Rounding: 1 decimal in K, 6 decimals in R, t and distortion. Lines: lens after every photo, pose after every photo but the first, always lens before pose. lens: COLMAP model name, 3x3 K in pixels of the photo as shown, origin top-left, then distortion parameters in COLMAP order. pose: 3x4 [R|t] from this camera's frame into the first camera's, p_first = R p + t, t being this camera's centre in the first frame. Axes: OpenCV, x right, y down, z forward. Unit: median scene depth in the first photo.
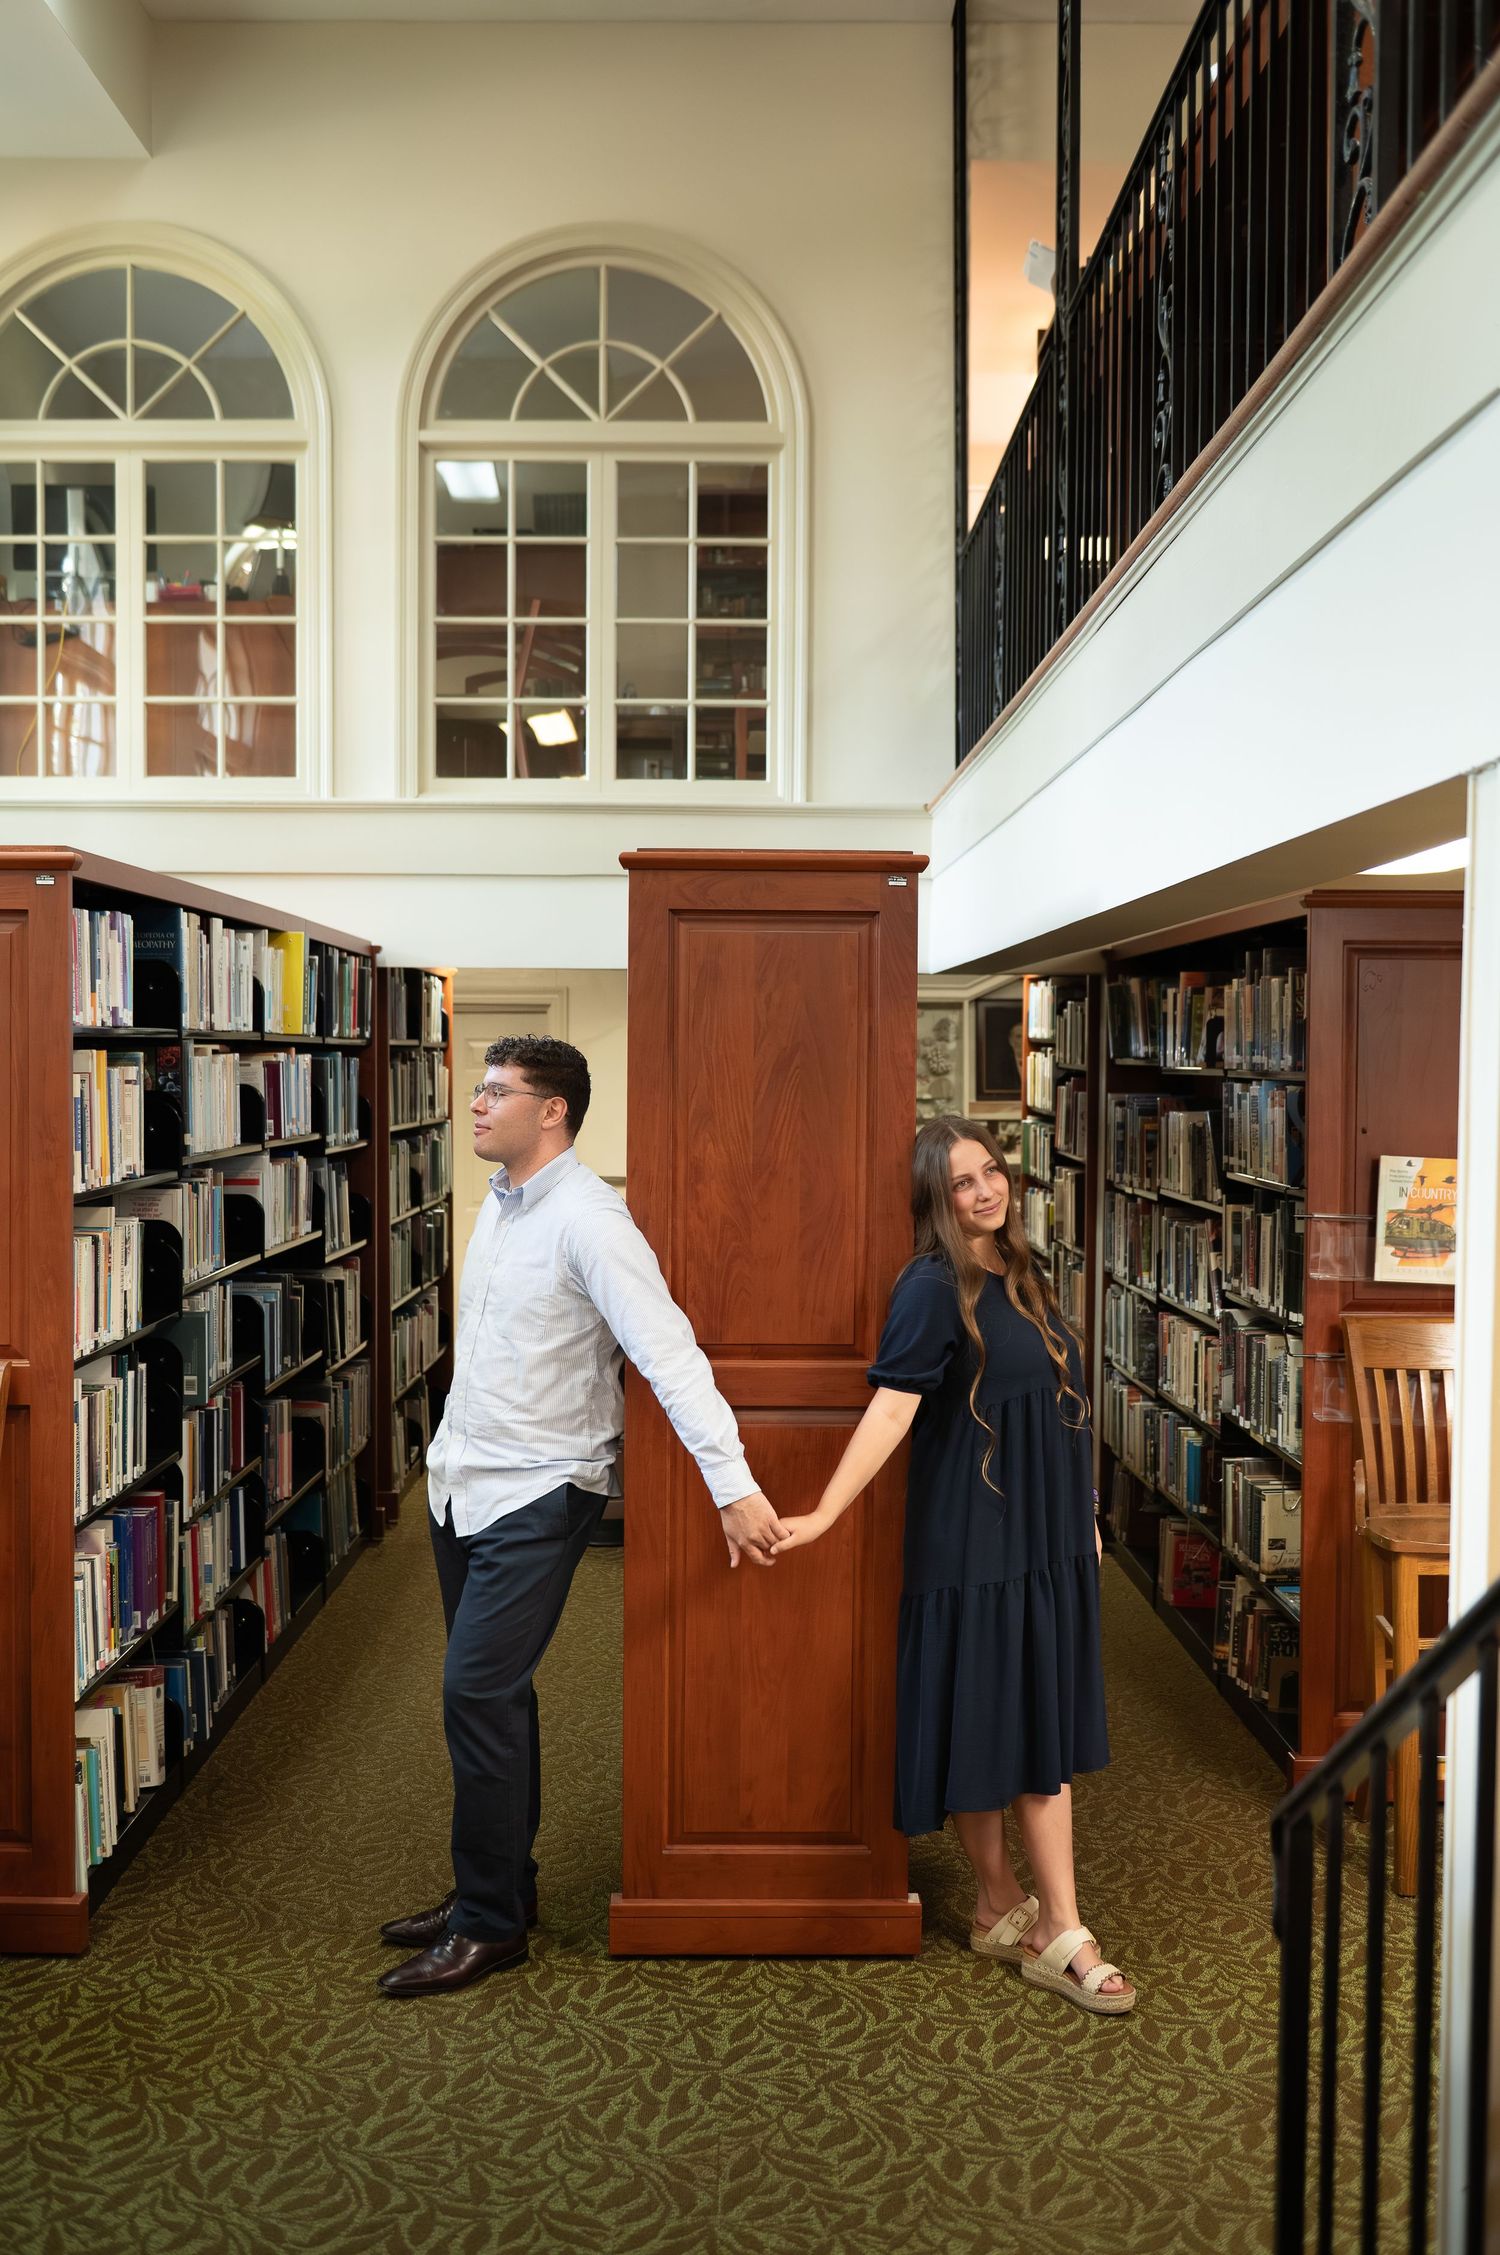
lens RADIAL K [[2248.4, 0, 742.1], [0, 2248.4, 1146.7], [0, 0, 1]] dist [-0.027530, 0.000000]
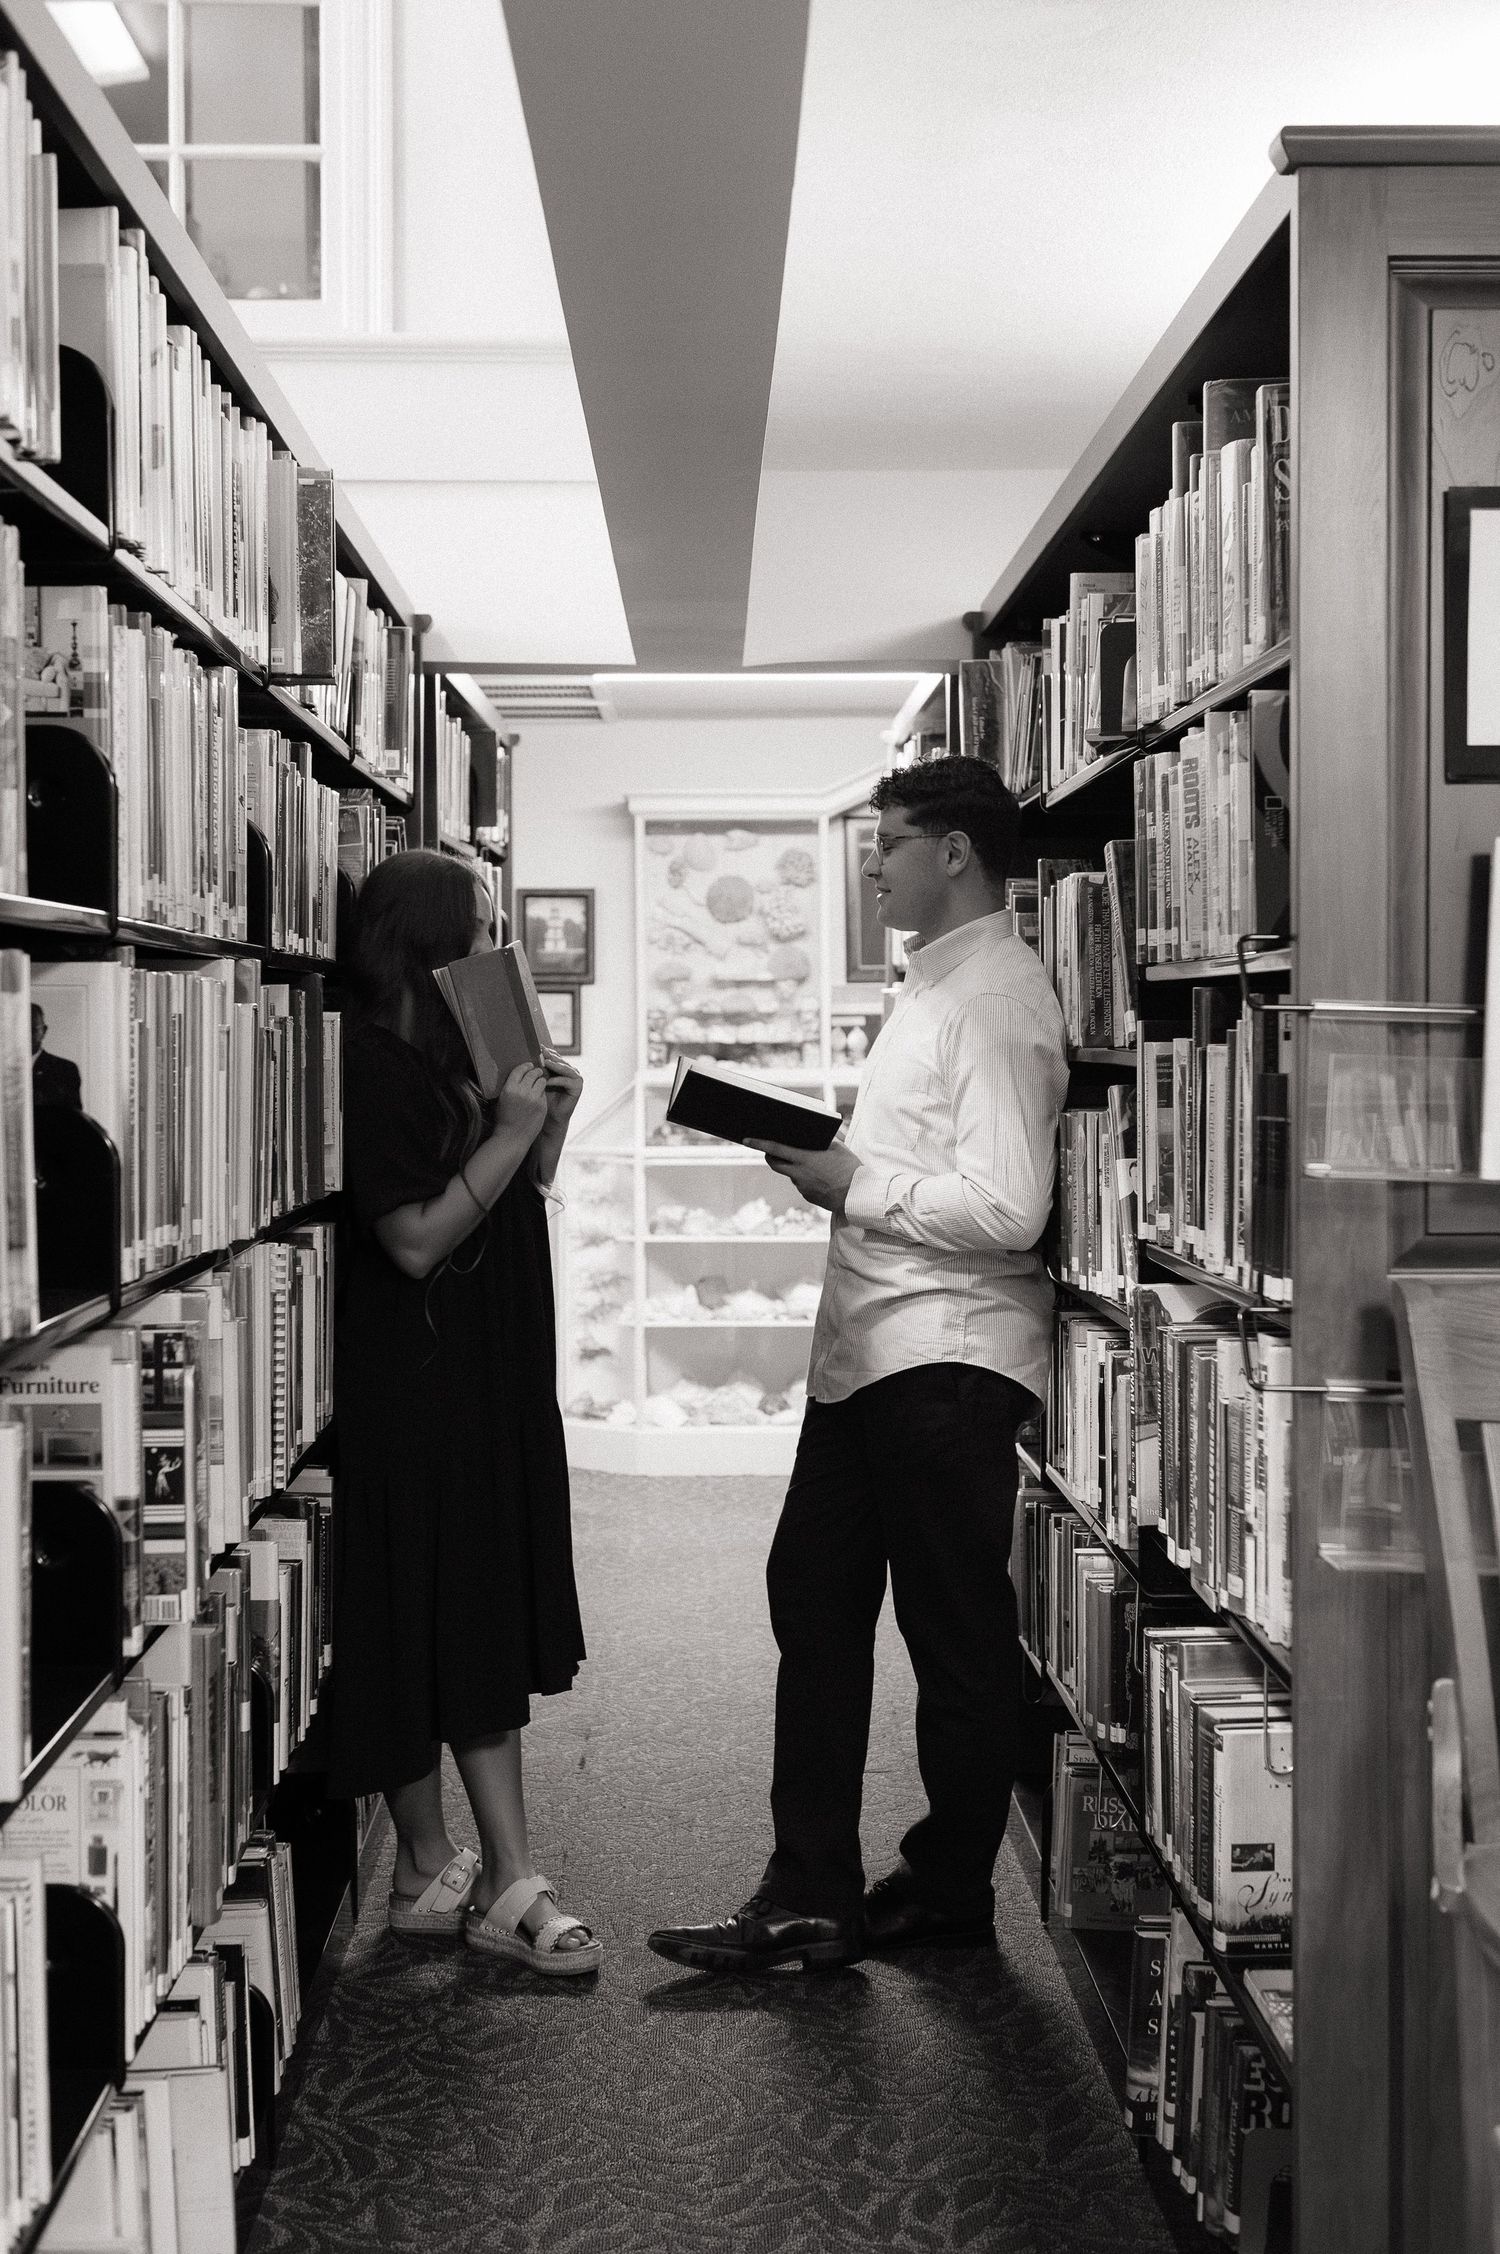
lens RADIAL K [[2809.1, 0, 752.1], [0, 2809.1, 1103.8], [0, 0, 1]] dist [0.001404, 0.000000]
pose [[0.999884, -0.005666, 0.014131, 0.132768], [0.005855, 0.999893, -0.013391, 0.044439], [-0.014053, 0.013472, 0.999810, 0.461399]]
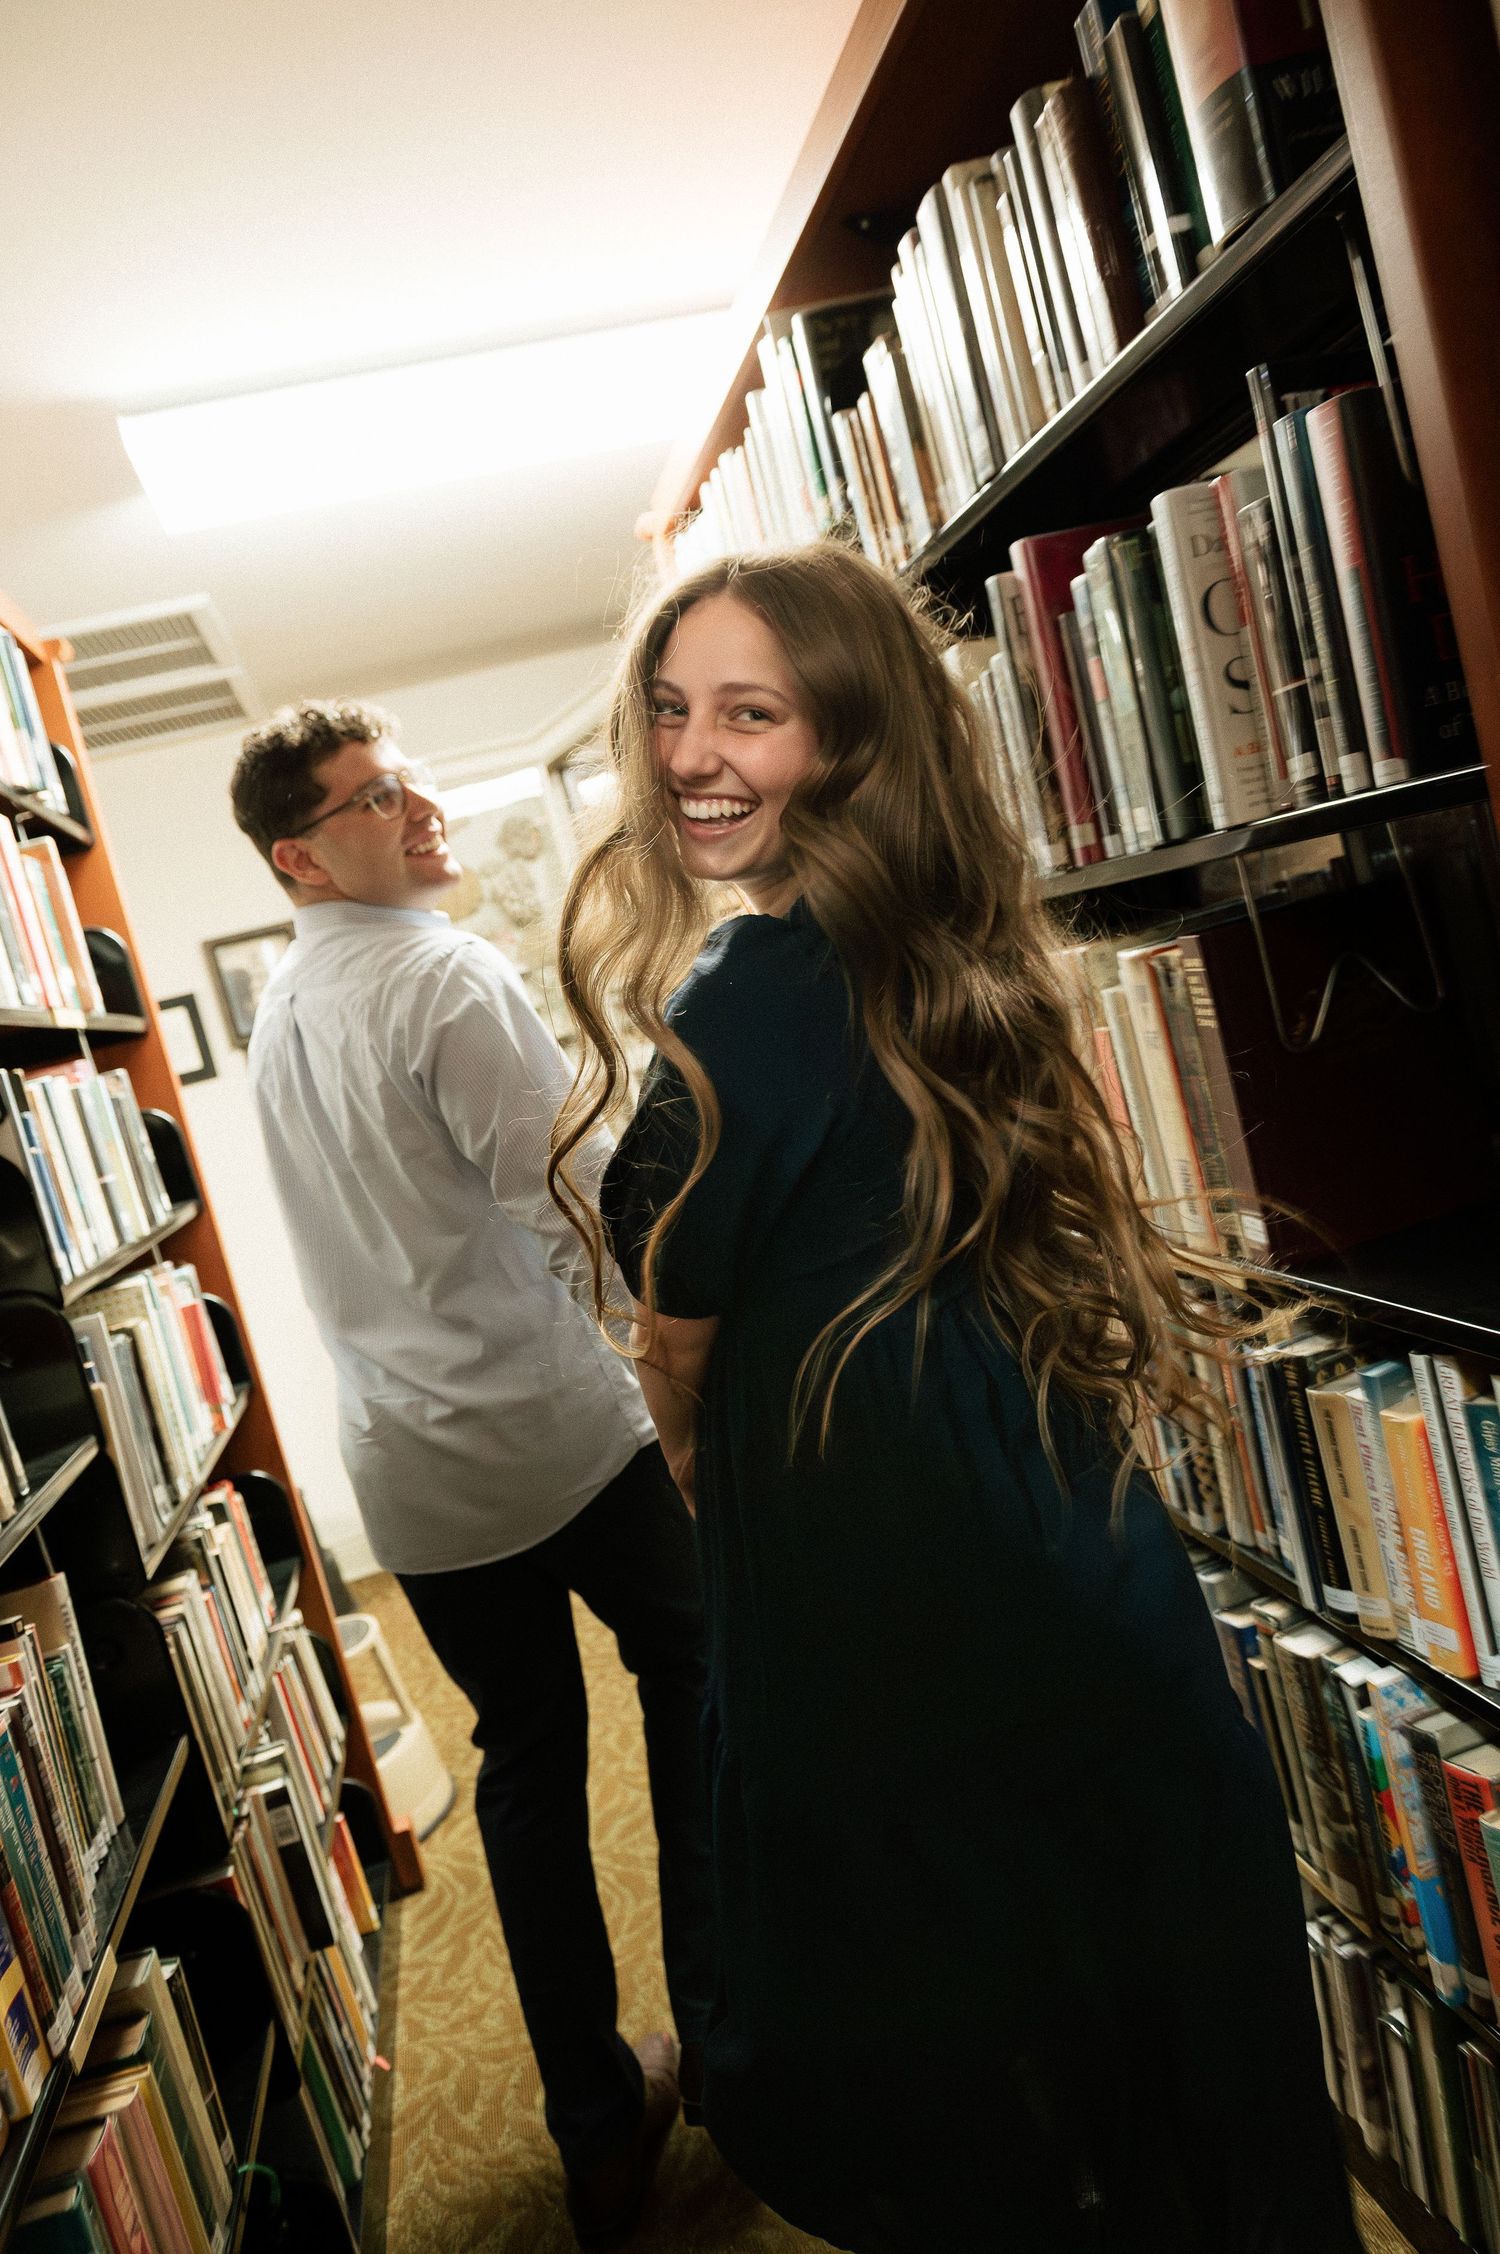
lens RADIAL K [[1534.5, 0, 759.8], [0, 1534.5, 1110.8], [0, 0, 1]] dist [-0.035313, 0.005714]
pose [[0.944671, -0.264837, 0.193541, 0.112525], [0.260705, 0.964274, 0.046991, 0.014671], [-0.199072, 0.006067, 0.979966, 1.251618]]
